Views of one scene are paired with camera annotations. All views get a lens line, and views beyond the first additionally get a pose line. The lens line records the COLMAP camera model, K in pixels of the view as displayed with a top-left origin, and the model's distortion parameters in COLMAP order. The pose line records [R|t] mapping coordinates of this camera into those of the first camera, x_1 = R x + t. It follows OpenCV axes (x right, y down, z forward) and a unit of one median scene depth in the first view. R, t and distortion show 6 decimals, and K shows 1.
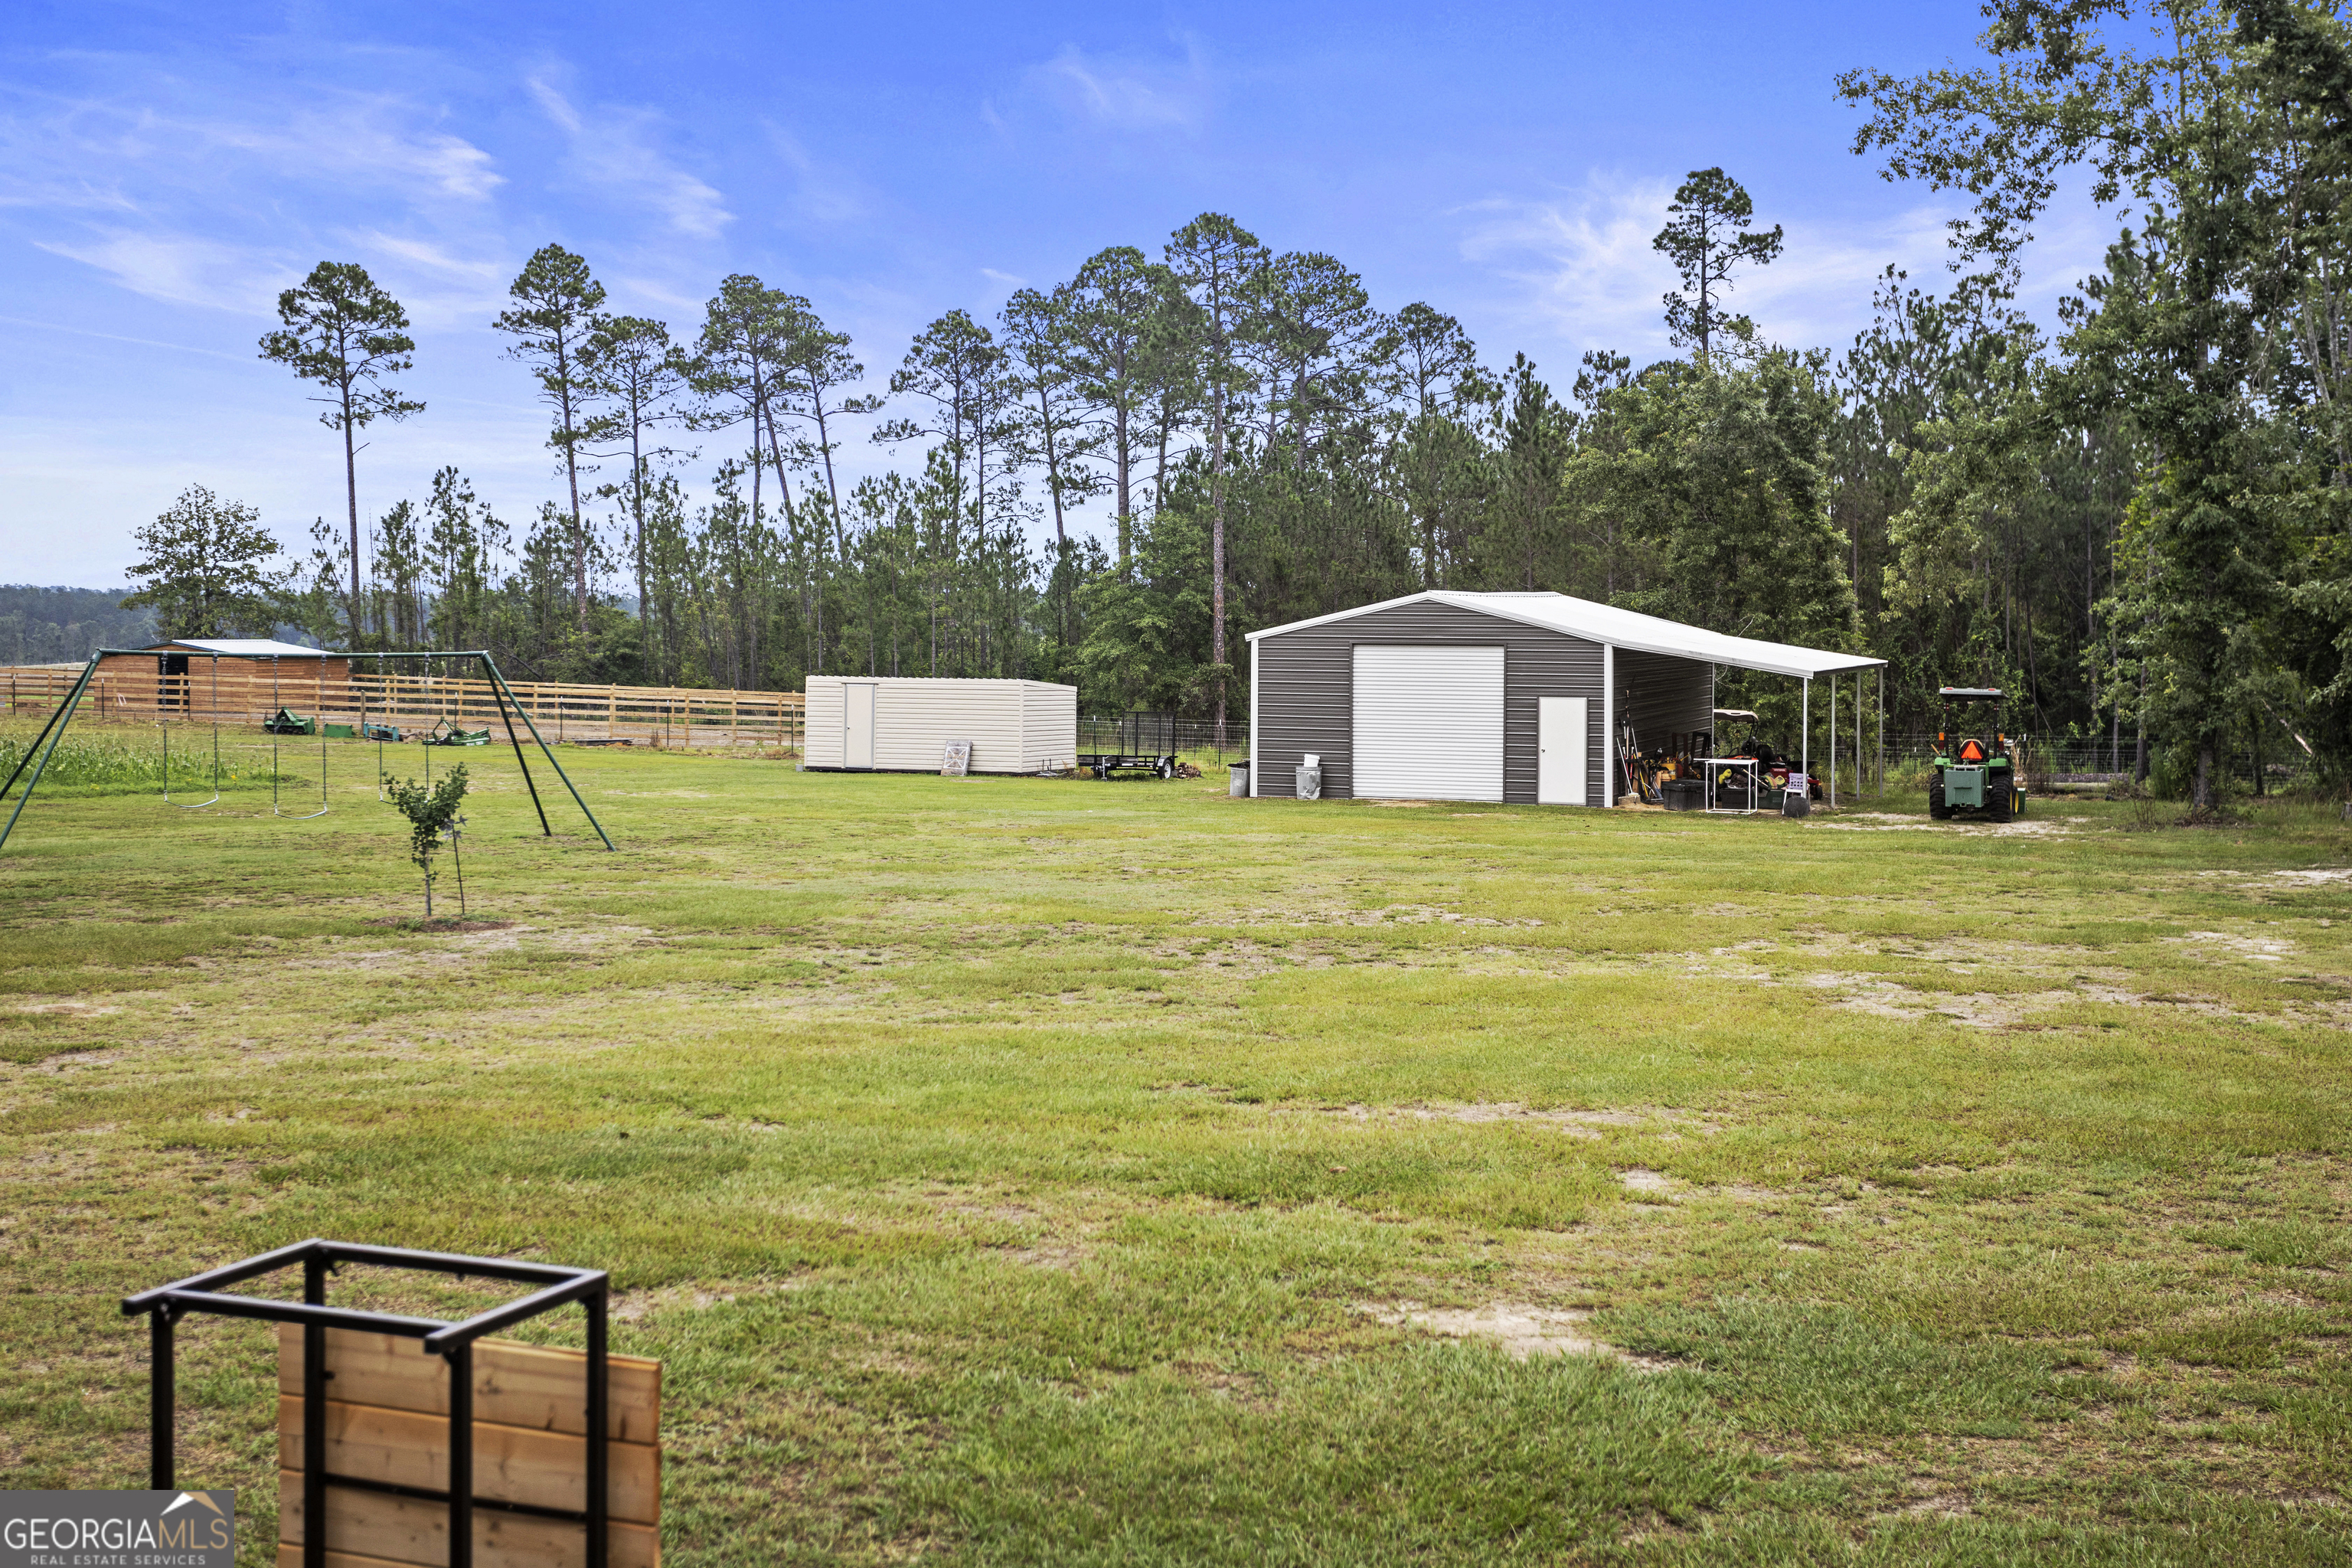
lens RADIAL K [[2673.0, 0, 1174.8], [0, 2673.0, 781.4], [0, 0, 1]] dist [0.022203, 0.000000]
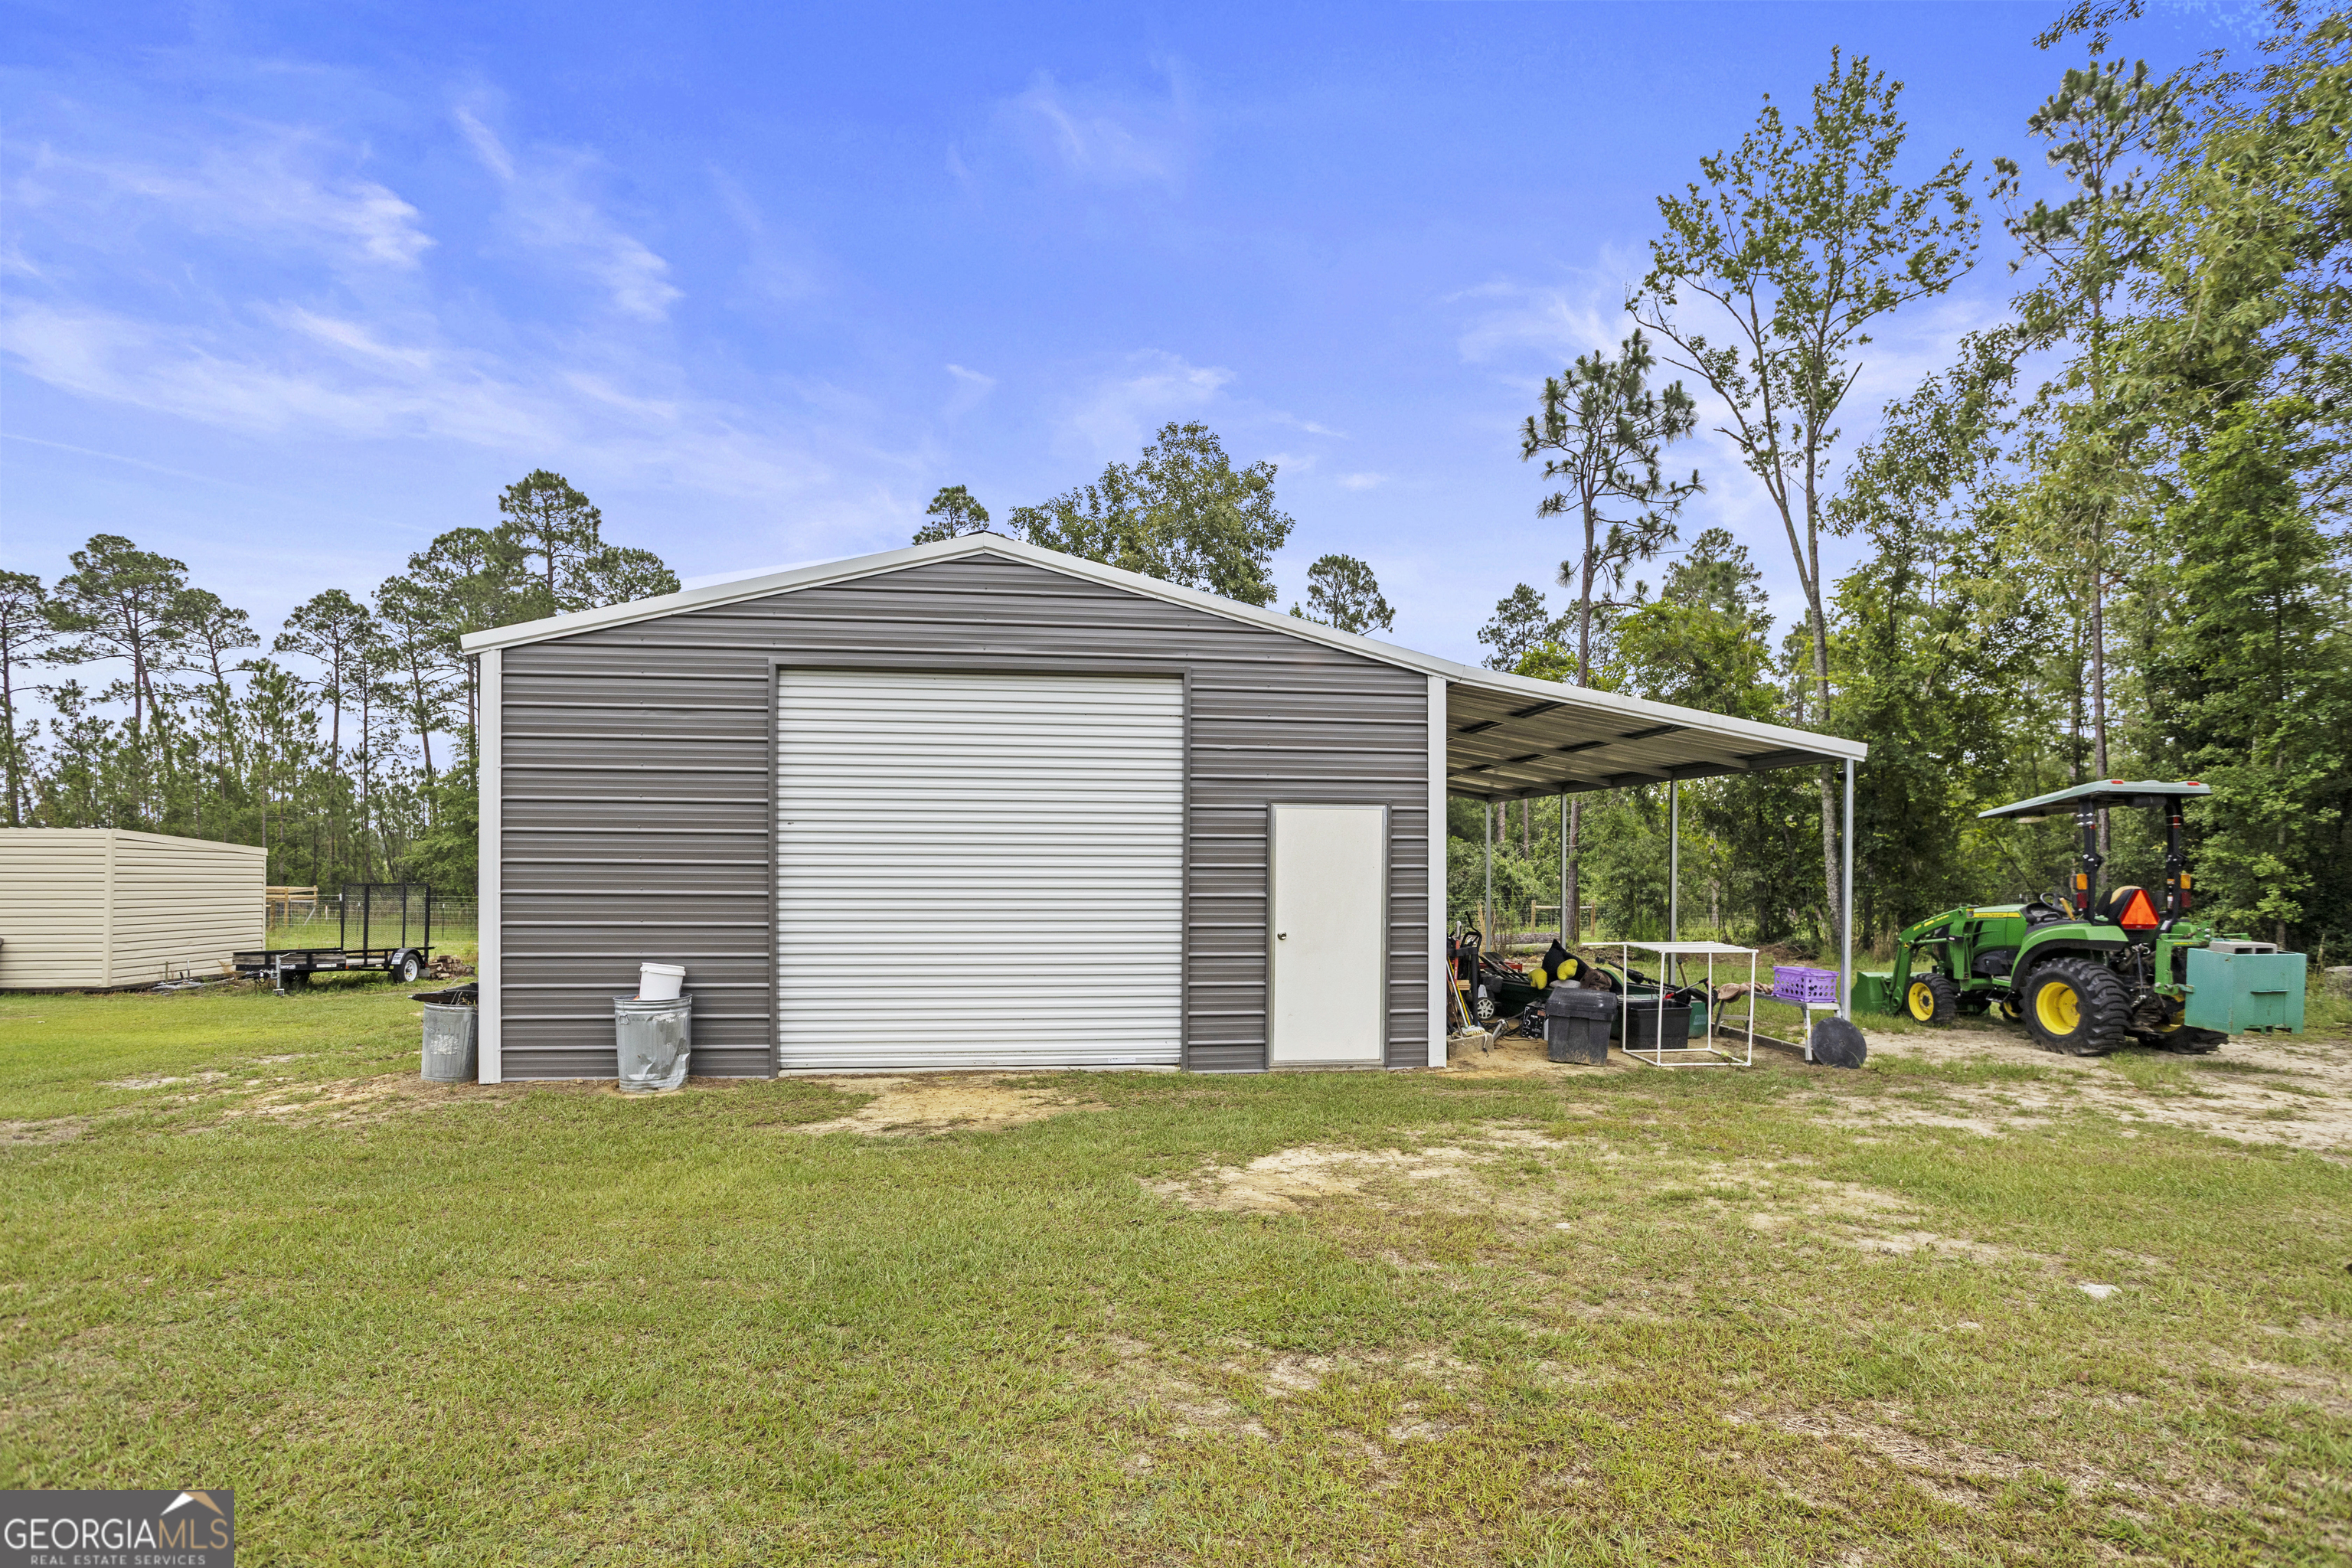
lens RADIAL K [[1124.3, 0, 1146.0], [0, 1124.3, 847.0], [0, 0, 1]] dist [-0.019323, 0.006762]
pose [[0.886217, 0.001908, 0.463266, 0.031066], [0.030744, 0.997545, -0.062921, -0.011545], [-0.462248, 0.070004, 0.883983, 0.667523]]
